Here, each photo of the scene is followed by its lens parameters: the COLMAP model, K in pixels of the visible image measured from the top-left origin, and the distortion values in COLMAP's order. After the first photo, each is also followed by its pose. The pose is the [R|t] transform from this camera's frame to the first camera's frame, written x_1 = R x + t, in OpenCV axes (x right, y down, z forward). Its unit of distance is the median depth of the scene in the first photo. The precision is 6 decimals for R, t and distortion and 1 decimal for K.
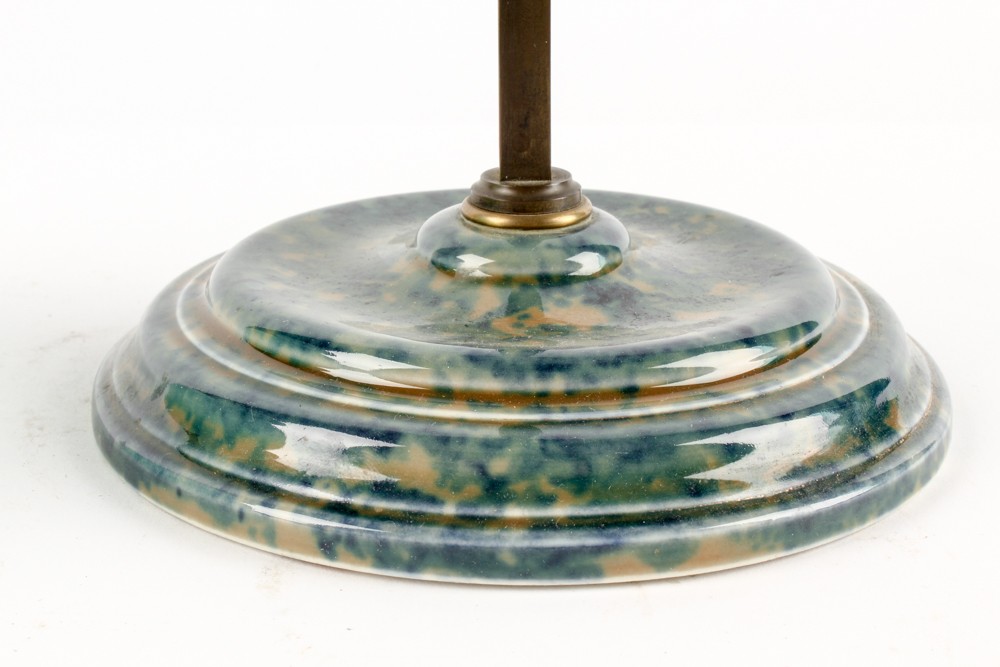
lens RADIAL K [[1679.5, 0, 500.0], [0, 1679.5, 333.5], [0, 0, 1]] dist [-0.026948, -0.114564]
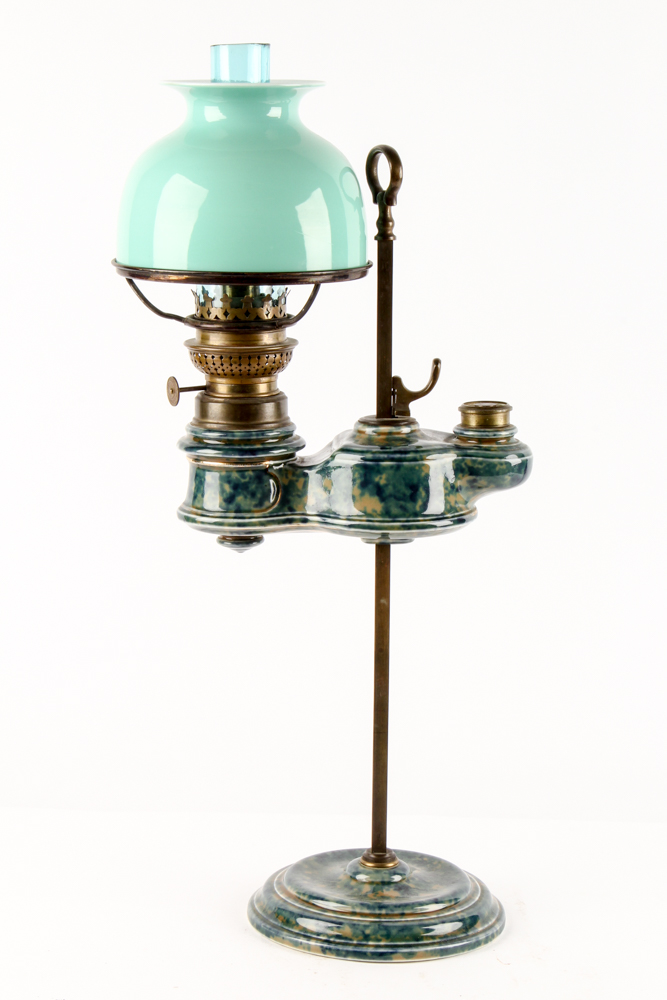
lens RADIAL K [[2520.6, 0, 333.5], [0, 2520.6, 500.0], [0, 0, 1]] dist [-0.012384, 0.255316]
pose [[0.999051, 0.025847, -0.035049, 0.097707], [-0.031036, 0.987164, -0.156665, 0.007153], [0.030550, 0.157604, 0.987030, -4.868796]]
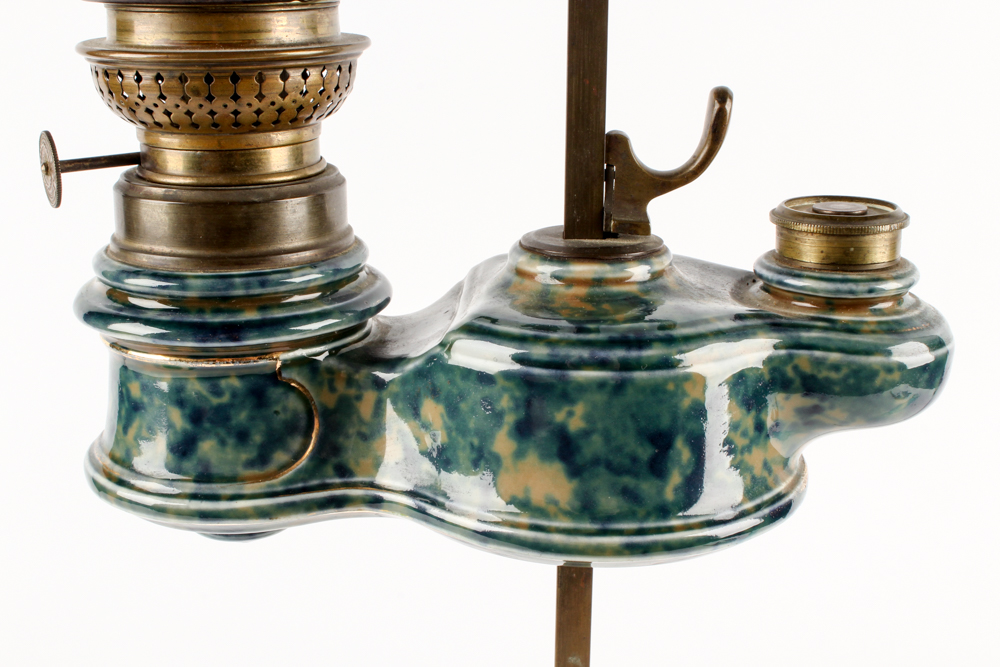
lens RADIAL K [[1399.6, 0, 500.0], [0, 1399.6, 333.5], [0, 0, 1]] dist [-0.085732, -0.024104]
pose [[0.996345, 0.046111, -0.071907, 0.044305], [-0.049884, 0.997422, -0.051581, -0.691132], [0.069343, 0.054980, 0.996077, -1.586095]]
